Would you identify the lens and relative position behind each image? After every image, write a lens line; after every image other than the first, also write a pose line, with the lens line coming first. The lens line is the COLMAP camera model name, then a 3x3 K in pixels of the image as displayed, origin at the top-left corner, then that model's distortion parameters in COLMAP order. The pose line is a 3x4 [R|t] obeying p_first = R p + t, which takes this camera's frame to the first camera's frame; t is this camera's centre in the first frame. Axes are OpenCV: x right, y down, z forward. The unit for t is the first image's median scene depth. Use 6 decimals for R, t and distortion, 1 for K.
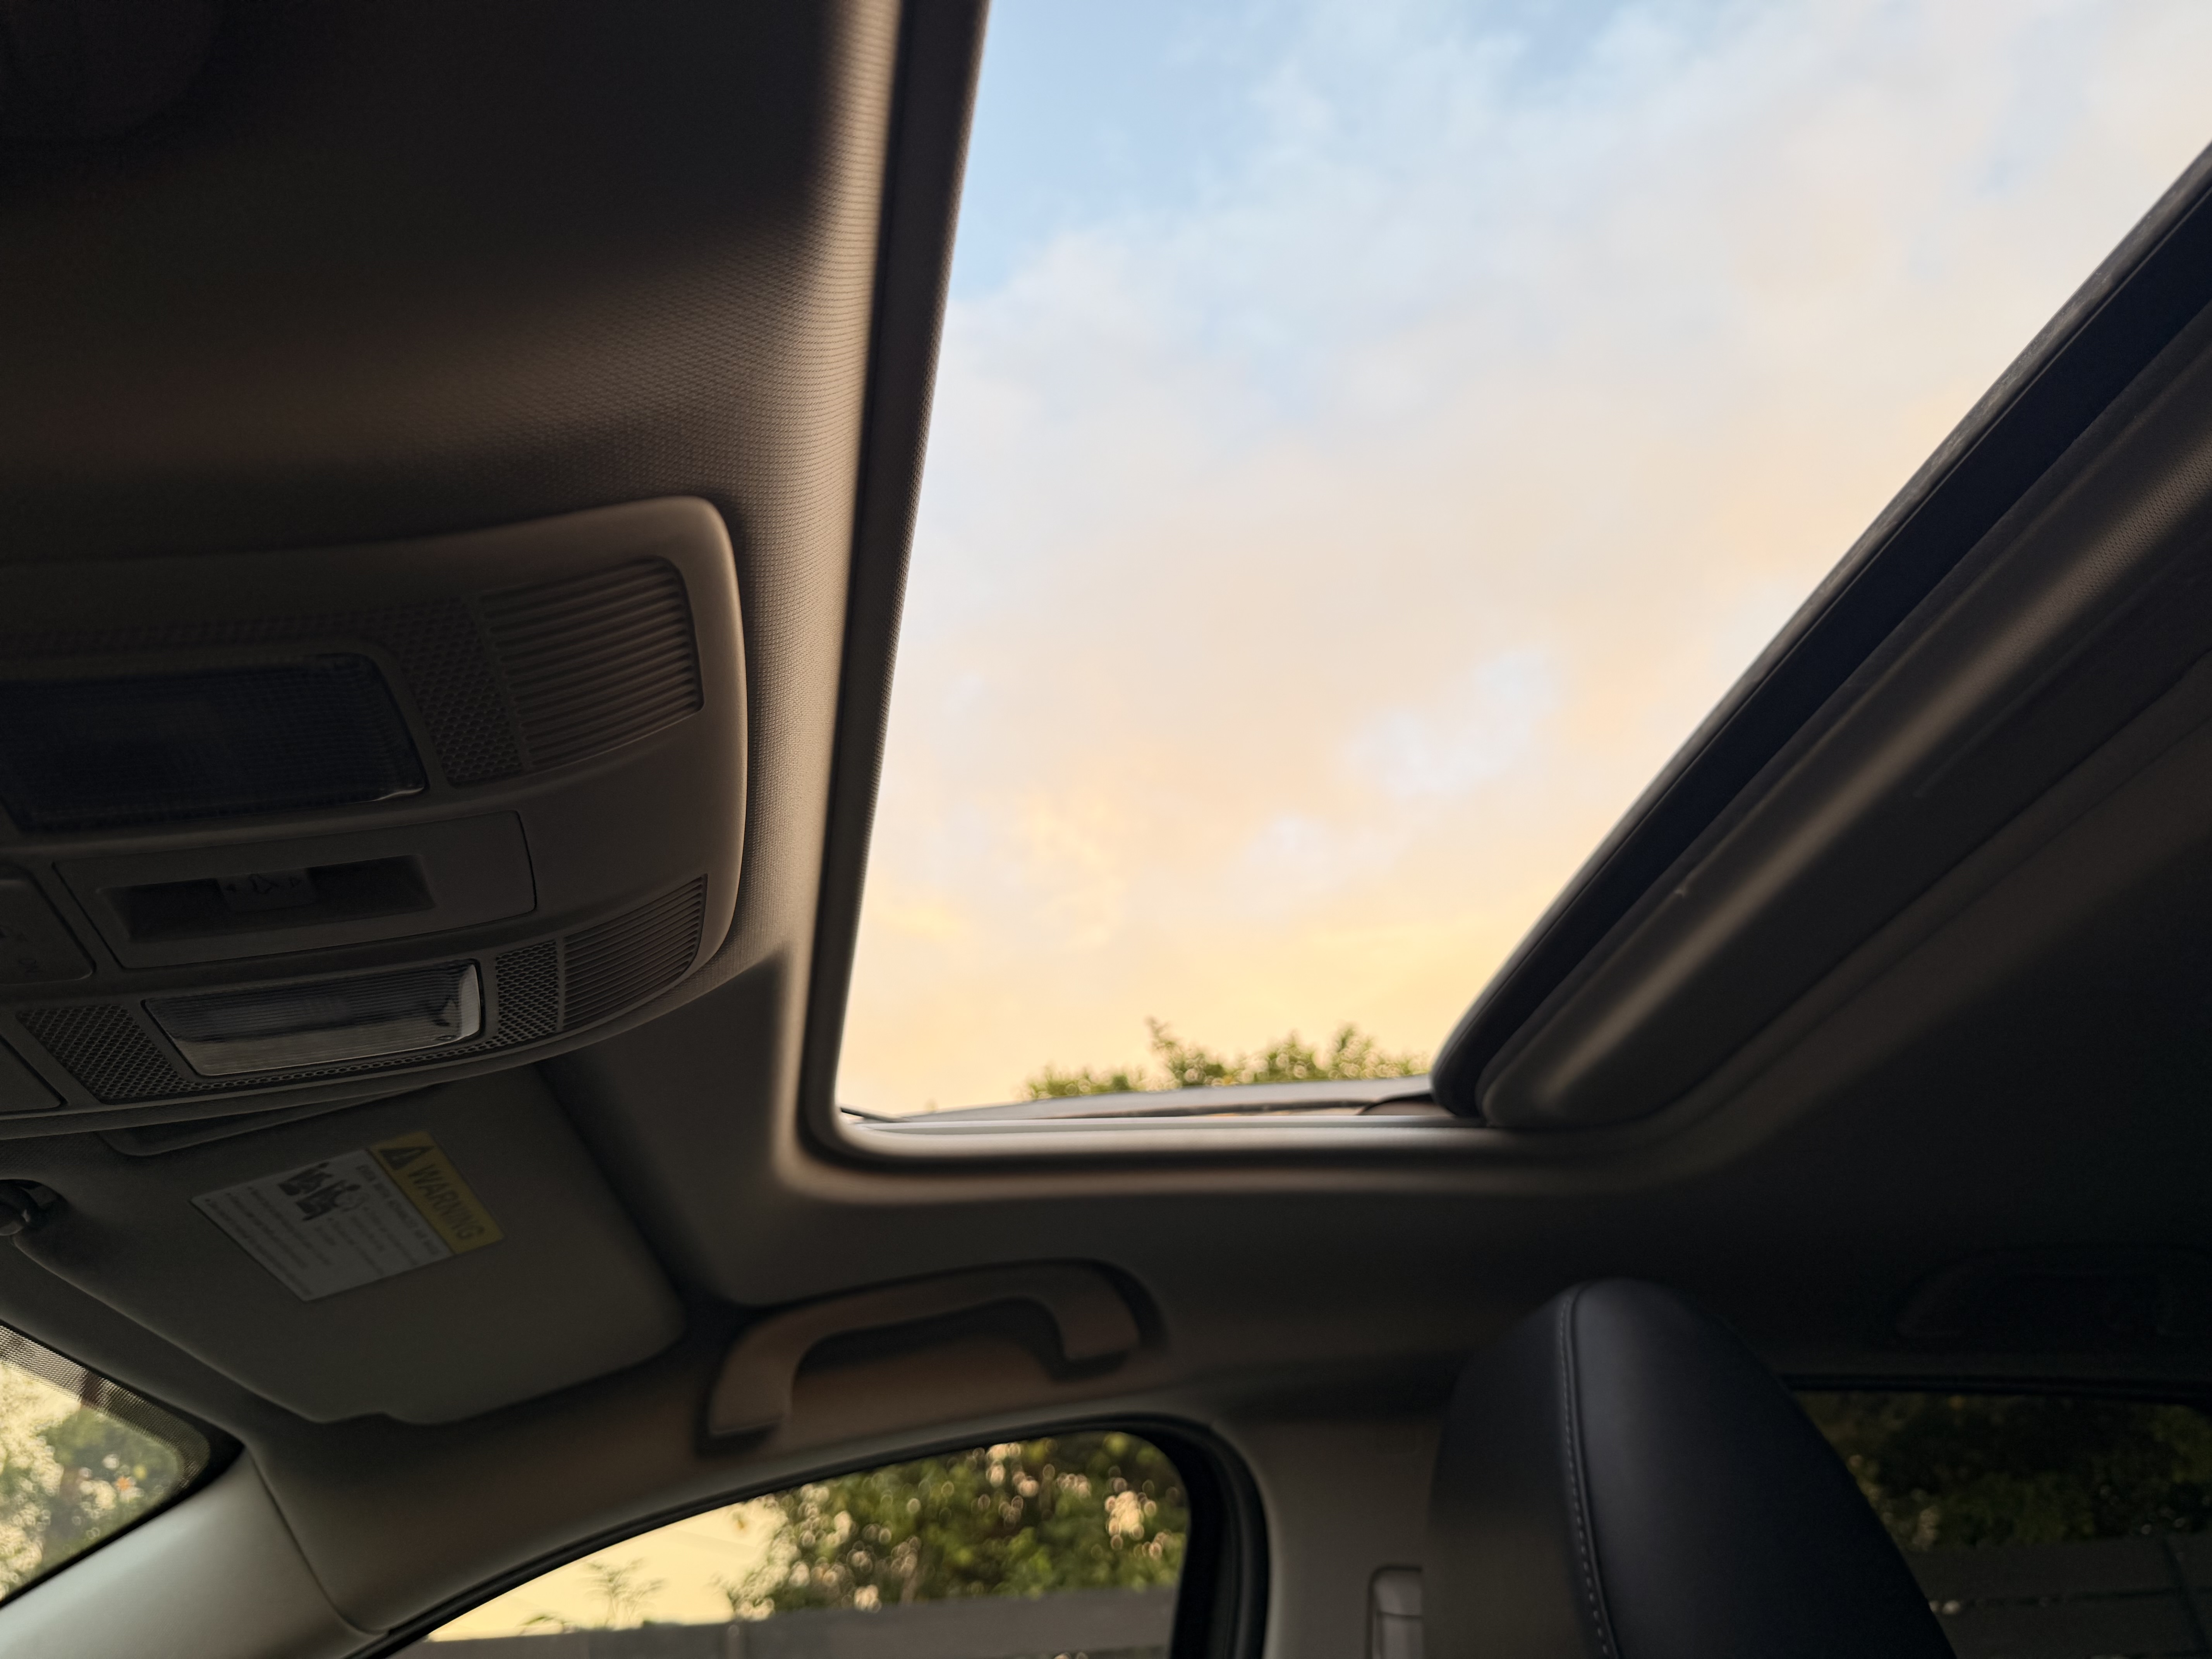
lens RADIAL K [[1583.9, 0, 1149.2], [0, 1583.9, 746.1], [0, 0, 1]] dist [0.034111, 0.000010]
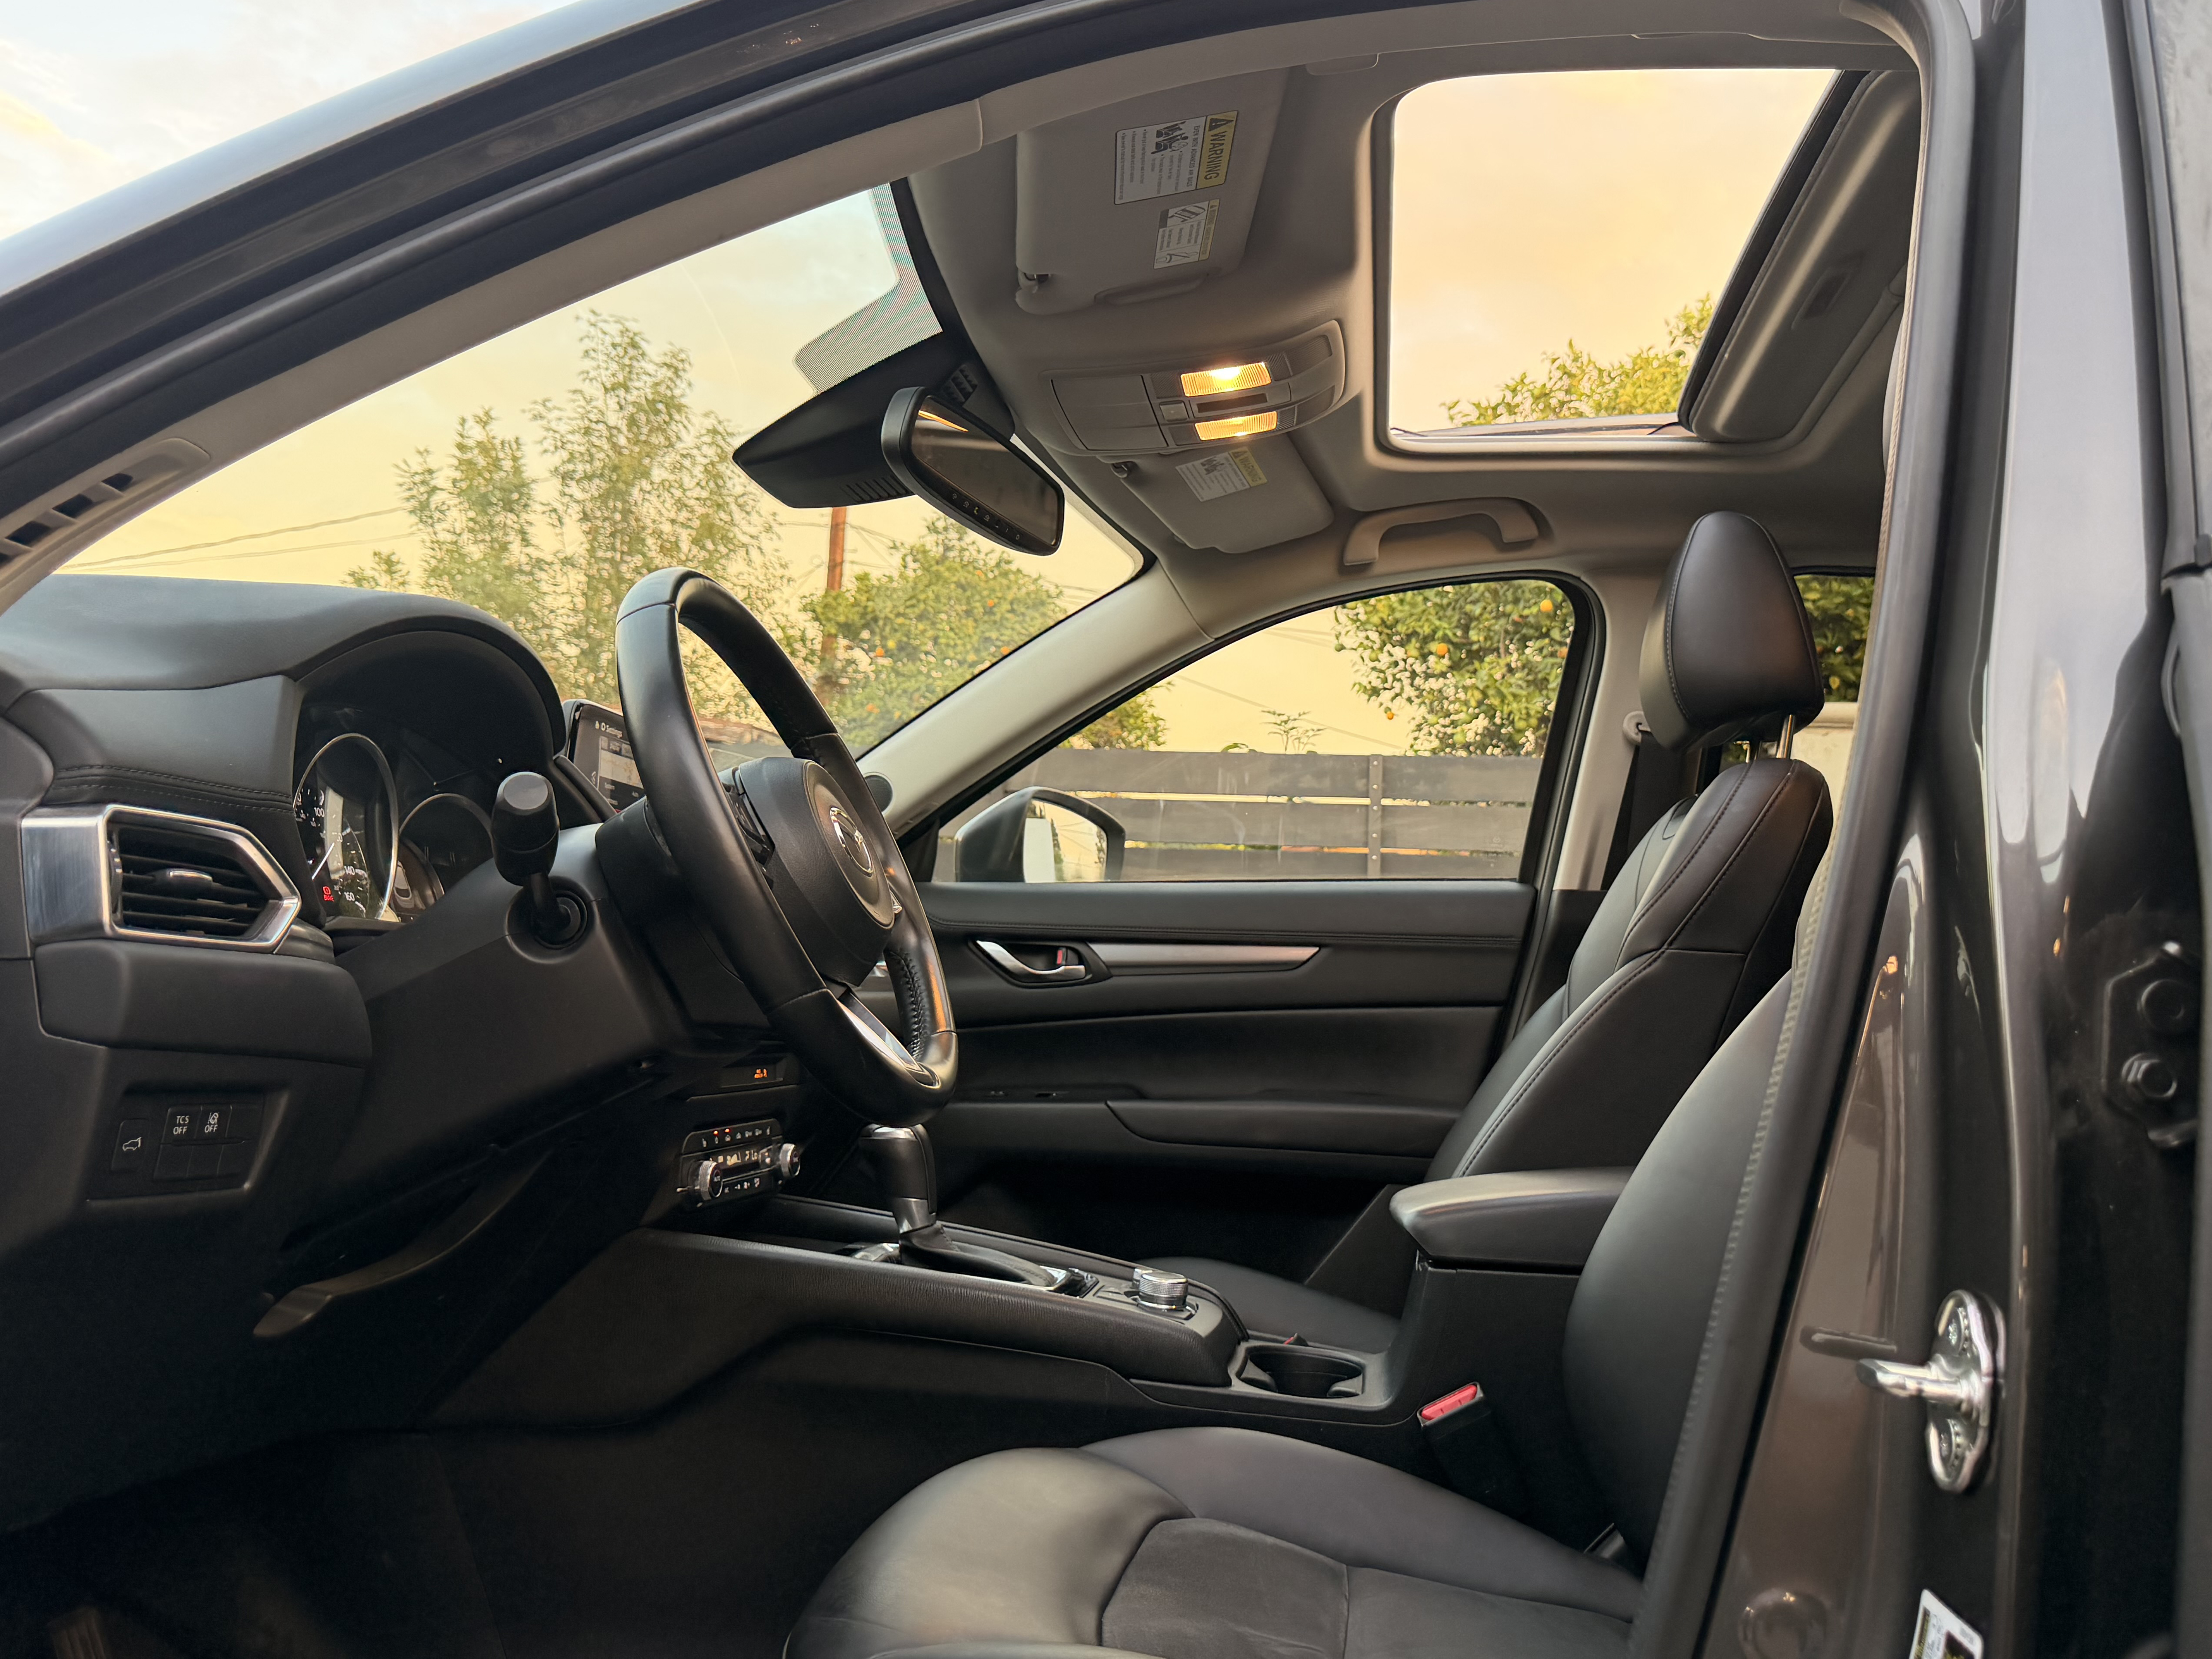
lens RADIAL K [[1583.9, 0, 1149.2], [0, 1583.9, 746.1], [0, 0, 1]] dist [0.034111, 0.000010]
pose [[0.927878, 0.088604, -0.362205, 0.316765], [0.085260, 0.895214, 0.437404, -0.361716], [0.363007, -0.436739, 0.823095, -1.106424]]
